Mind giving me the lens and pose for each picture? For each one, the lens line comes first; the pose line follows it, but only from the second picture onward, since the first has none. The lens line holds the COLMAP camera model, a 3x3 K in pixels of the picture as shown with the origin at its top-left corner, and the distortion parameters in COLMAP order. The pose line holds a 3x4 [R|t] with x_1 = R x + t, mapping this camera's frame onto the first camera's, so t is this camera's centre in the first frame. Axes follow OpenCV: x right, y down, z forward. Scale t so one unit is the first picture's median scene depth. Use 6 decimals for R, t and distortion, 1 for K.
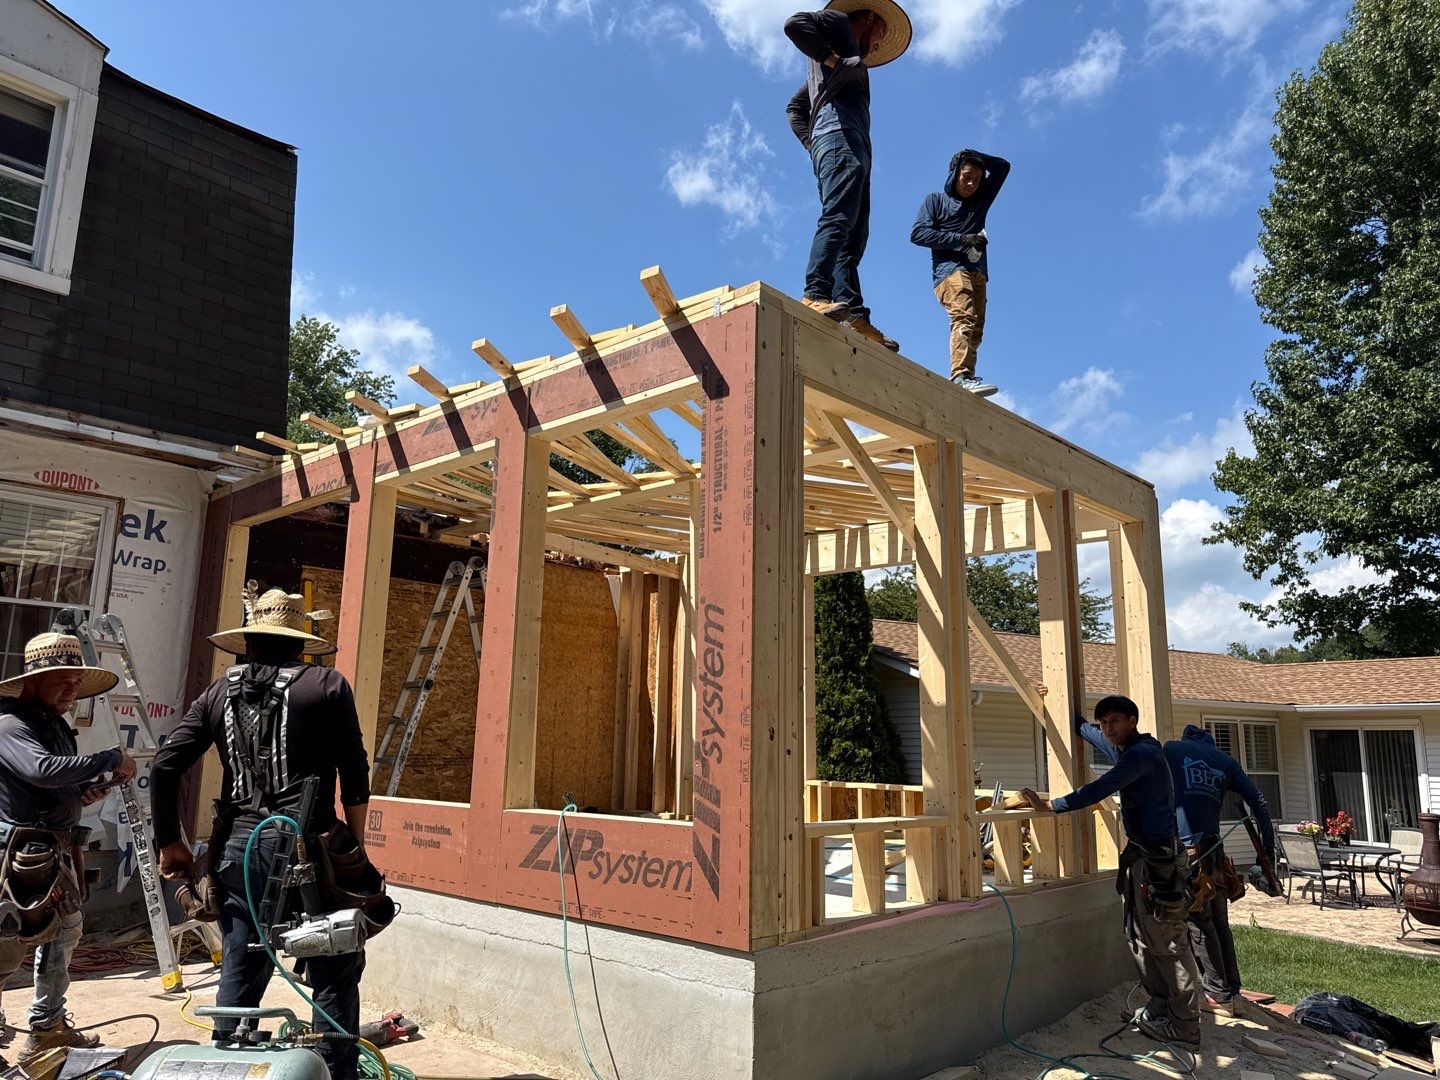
lens RADIAL K [[971.6, 0, 720.0], [0, 971.6, 540.0], [0, 0, 1]] dist [0.114375, -0.183292]
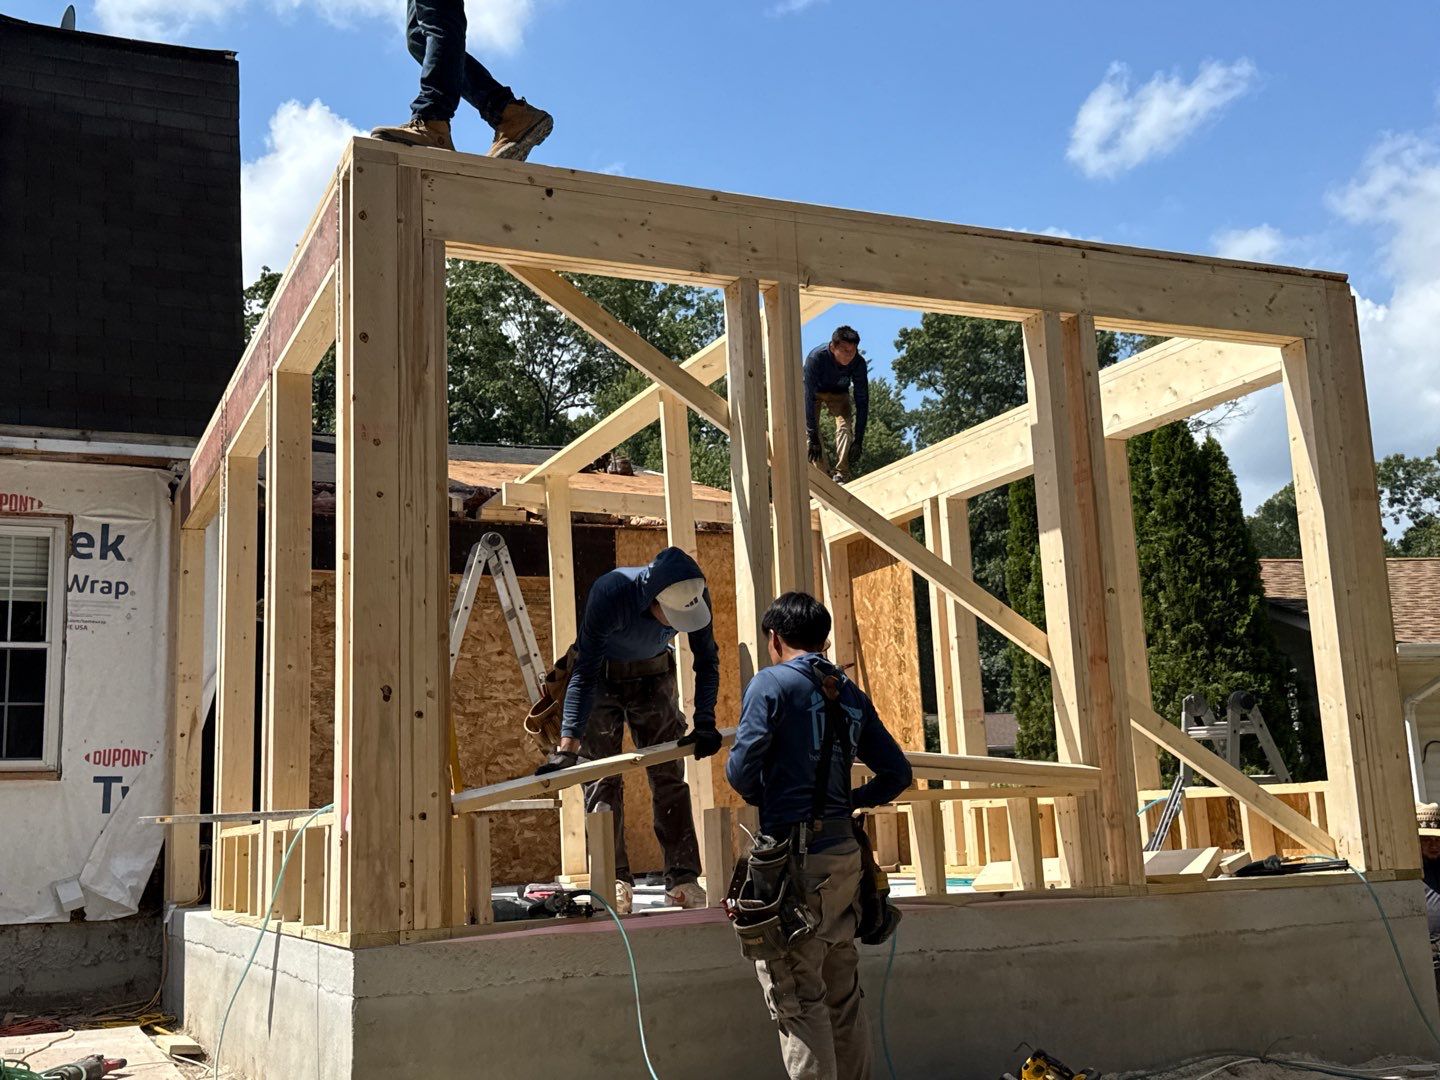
lens RADIAL K [[1512.6, 0, 720.0], [0, 1512.6, 540.0], [0, 0, 1]] dist [0.254545, -0.675774]
pose [[0.920148, -0.123607, -0.371549, 0.406568], [0.131784, 0.991273, -0.003413, 0.057613], [0.368728, -0.045823, 0.928407, -0.039857]]
